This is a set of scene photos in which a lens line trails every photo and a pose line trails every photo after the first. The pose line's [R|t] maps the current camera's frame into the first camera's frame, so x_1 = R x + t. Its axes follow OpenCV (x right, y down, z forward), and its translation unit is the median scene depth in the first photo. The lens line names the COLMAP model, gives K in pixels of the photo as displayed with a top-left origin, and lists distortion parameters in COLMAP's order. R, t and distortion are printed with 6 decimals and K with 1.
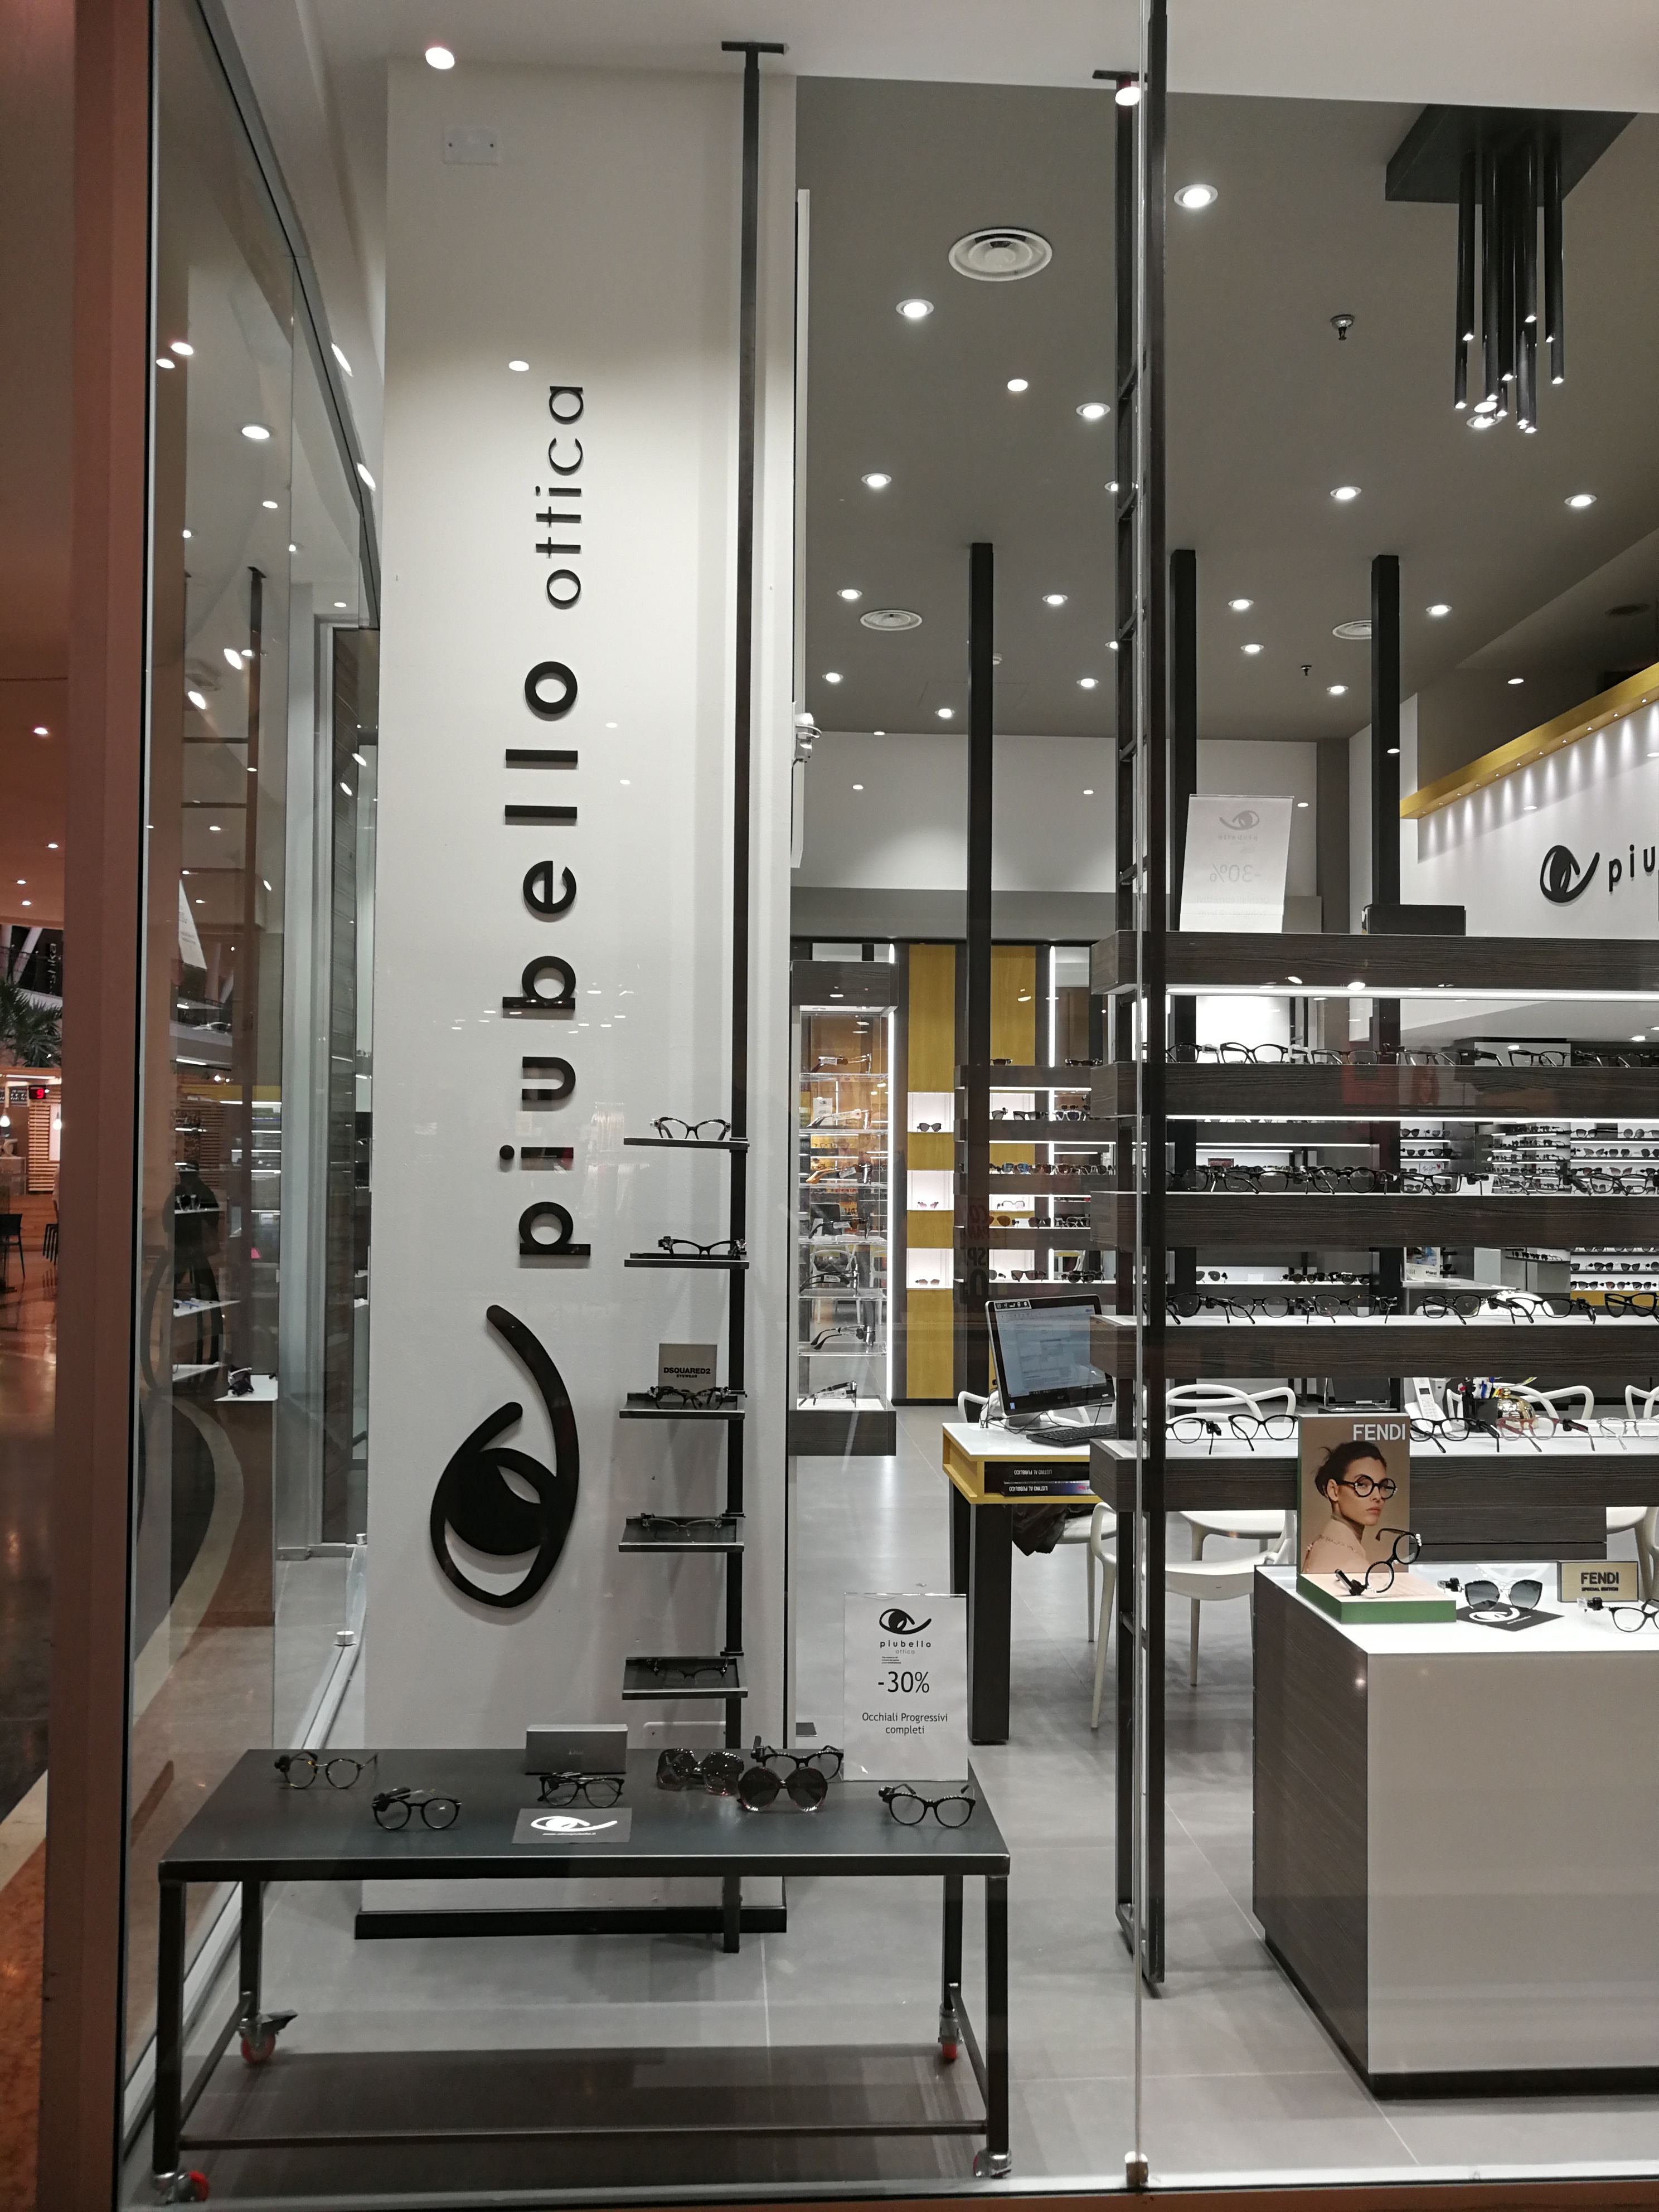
lens RADIAL K [[1775.2, 0, 835.2], [0, 1775.2, 1107.6], [0, 0, 1]] dist [-0.023078, 0.043632]
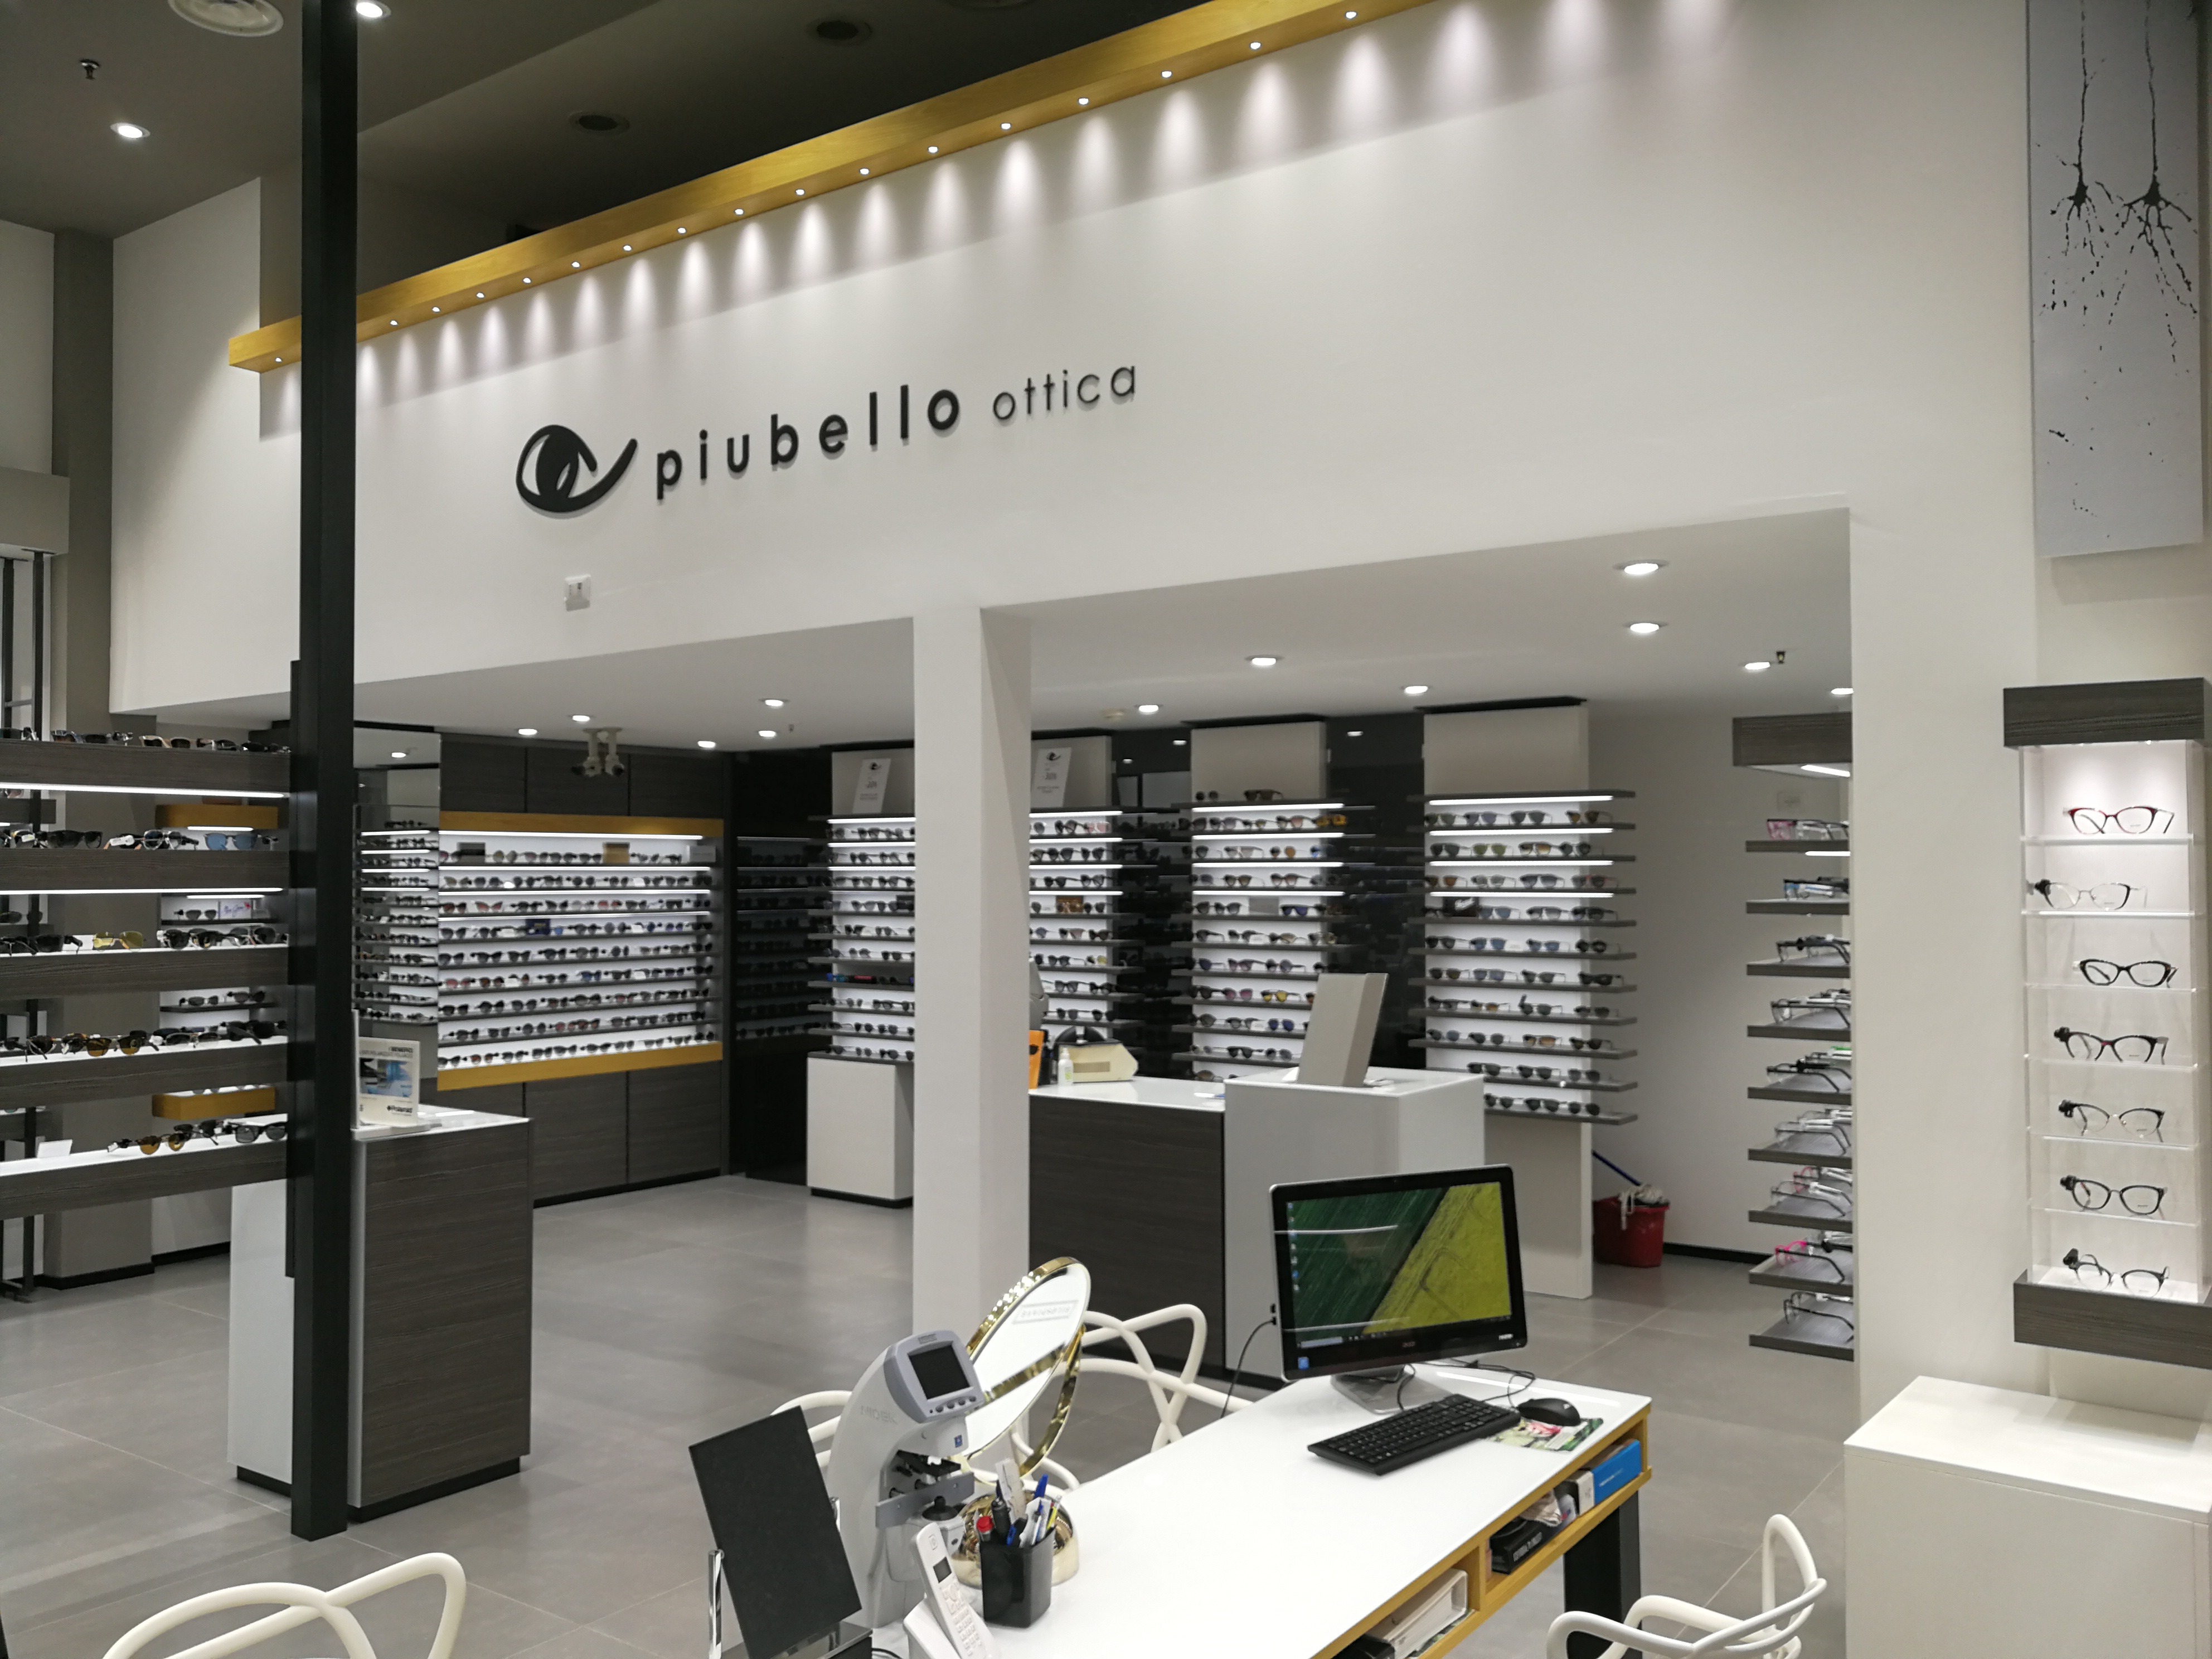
lens RADIAL K [[1801.1, 0, 1102.4], [0, 1801.1, 829.7], [0, 0, 1]] dist [-0.016363, 0.004747]
pose [[0.637281, 0.008780, 0.770581, 0.062863], [-0.015194, 0.999884, 0.001173, -0.005408], [-0.770482, -0.012455, 0.637341, 0.982445]]
